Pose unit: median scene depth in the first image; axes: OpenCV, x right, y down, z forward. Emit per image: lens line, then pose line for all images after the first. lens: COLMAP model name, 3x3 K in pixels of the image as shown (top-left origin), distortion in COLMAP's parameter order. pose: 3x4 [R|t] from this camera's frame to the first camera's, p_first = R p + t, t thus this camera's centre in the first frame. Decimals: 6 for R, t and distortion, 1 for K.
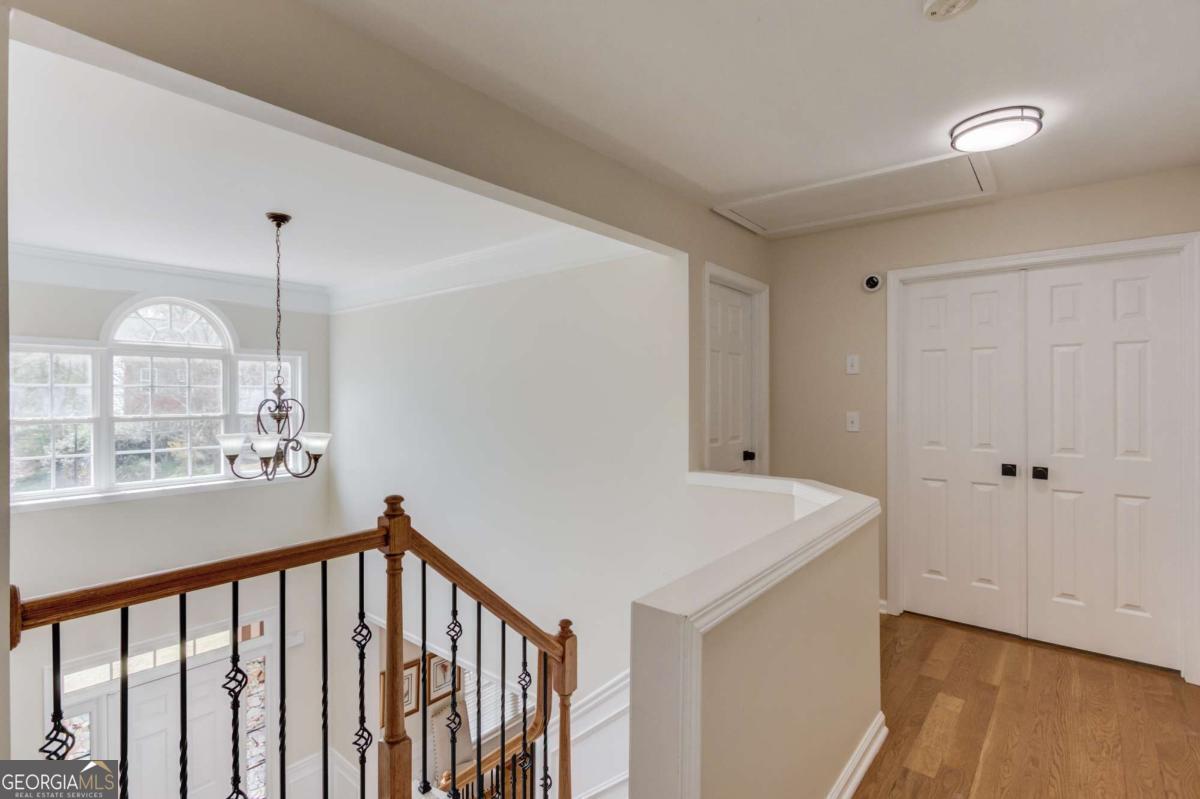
lens RADIAL K [[572.5, 0, 600.0], [0, 572.5, 399.5], [0, 0, 1]] dist [-0.000718, -0.000129]
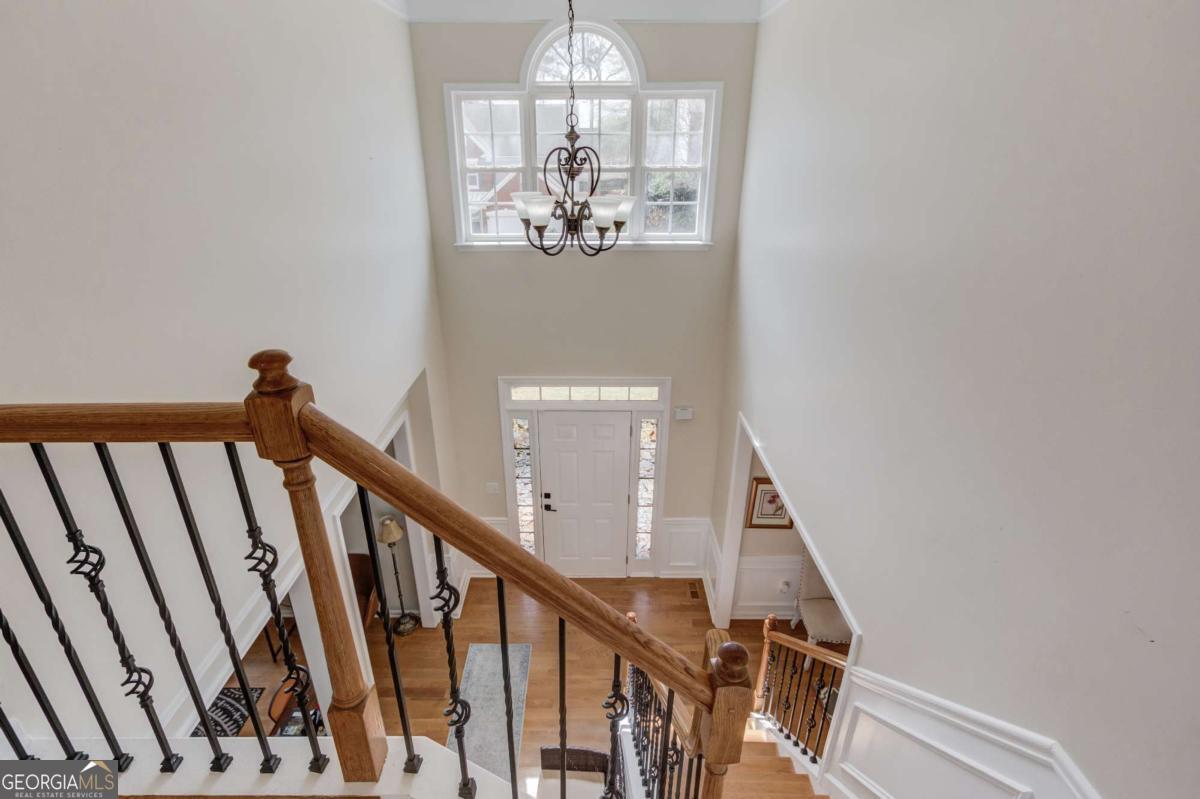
lens RADIAL K [[572.5, 0, 600.0], [0, 572.5, 399.5], [0, 0, 1]] dist [-0.000718, -0.000129]
pose [[0.638285, 0.311906, -0.703780, 0.100425], [-0.006373, 0.916347, 0.400333, 0.001768], [0.769774, -0.251042, 0.586879, 0.496285]]
